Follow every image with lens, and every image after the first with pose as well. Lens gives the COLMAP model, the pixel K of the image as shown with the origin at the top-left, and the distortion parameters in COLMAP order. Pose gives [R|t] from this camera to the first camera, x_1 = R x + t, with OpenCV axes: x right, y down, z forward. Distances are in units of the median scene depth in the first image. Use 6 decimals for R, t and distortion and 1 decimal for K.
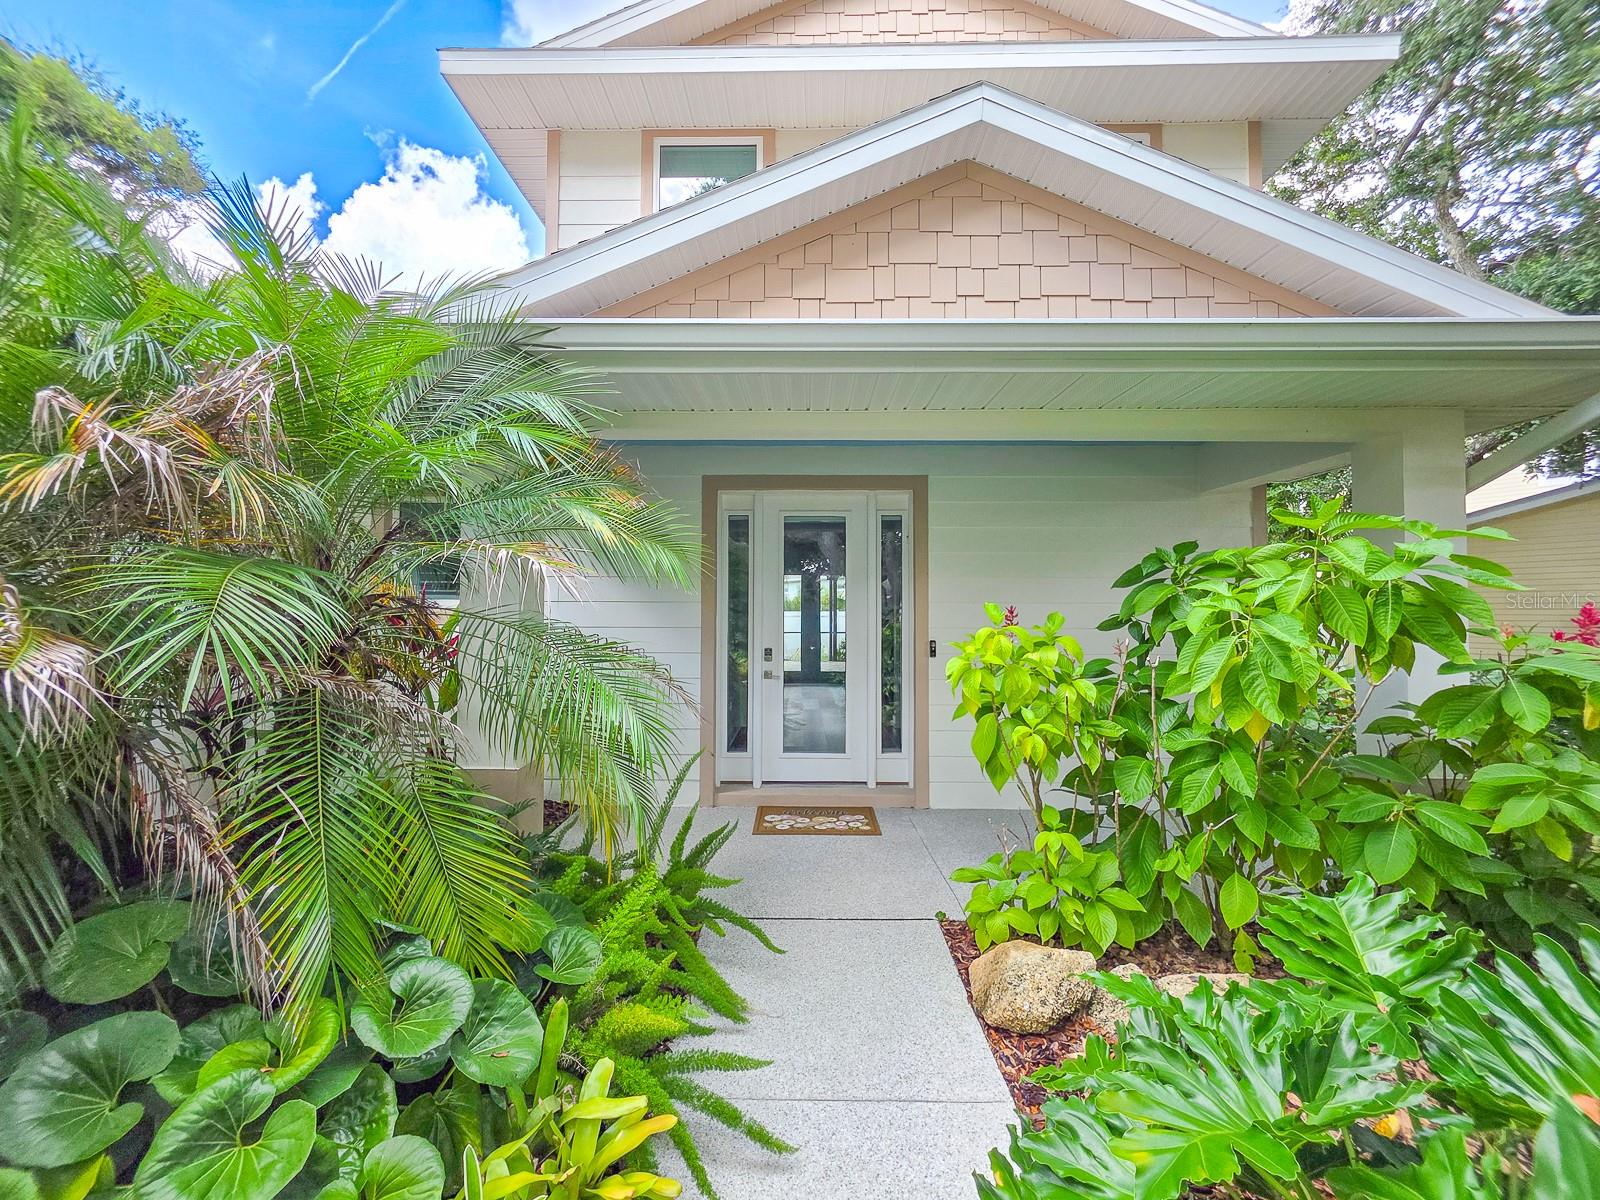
lens RADIAL K [[654.1, 0, 794.8], [0, 654.1, 601.2], [0, 0, 1]] dist [0.000522, 0.000041]
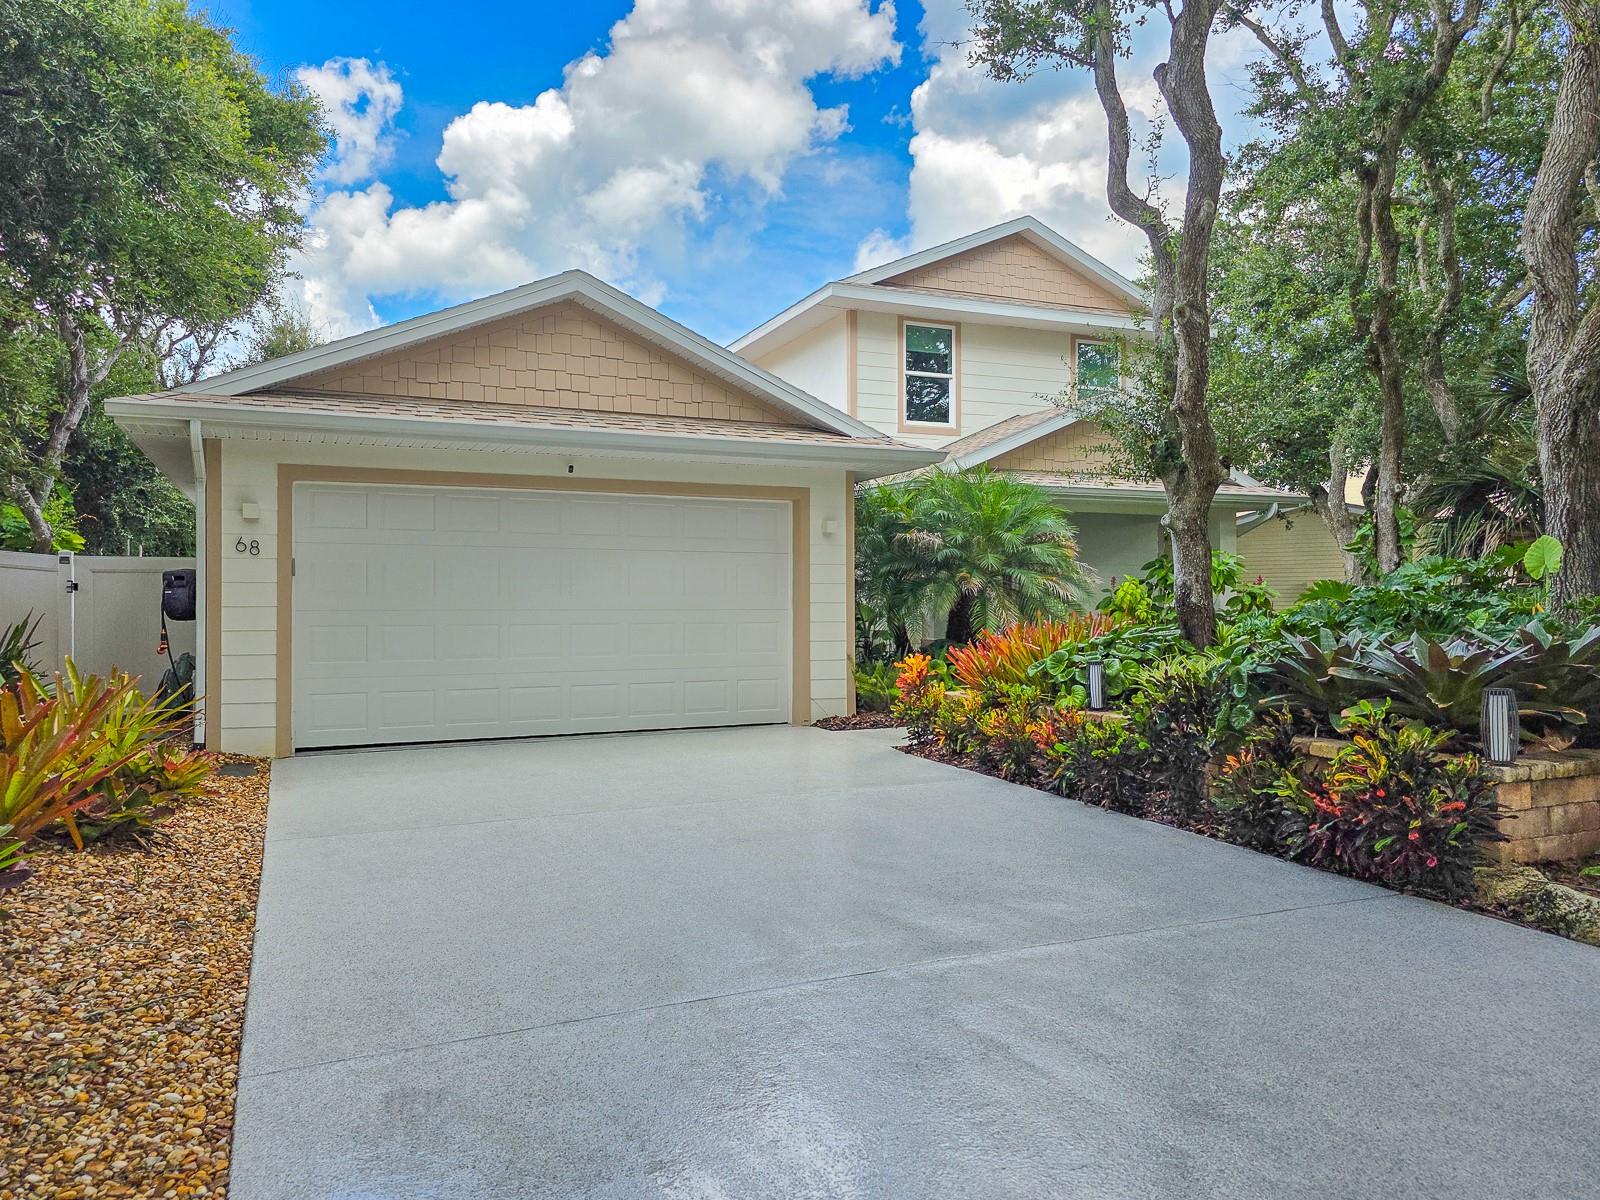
lens RADIAL K [[1072.0, 0, 800.0], [0, 1072.0, 600.0], [0, 0, 1]] dist [0.001755, 0.000199]
pose [[0.913904, -0.006213, 0.405884, -3.811829], [-0.001616, 0.999819, 0.018945, 0.036160], [-0.405928, -0.017970, 0.913728, -3.659614]]
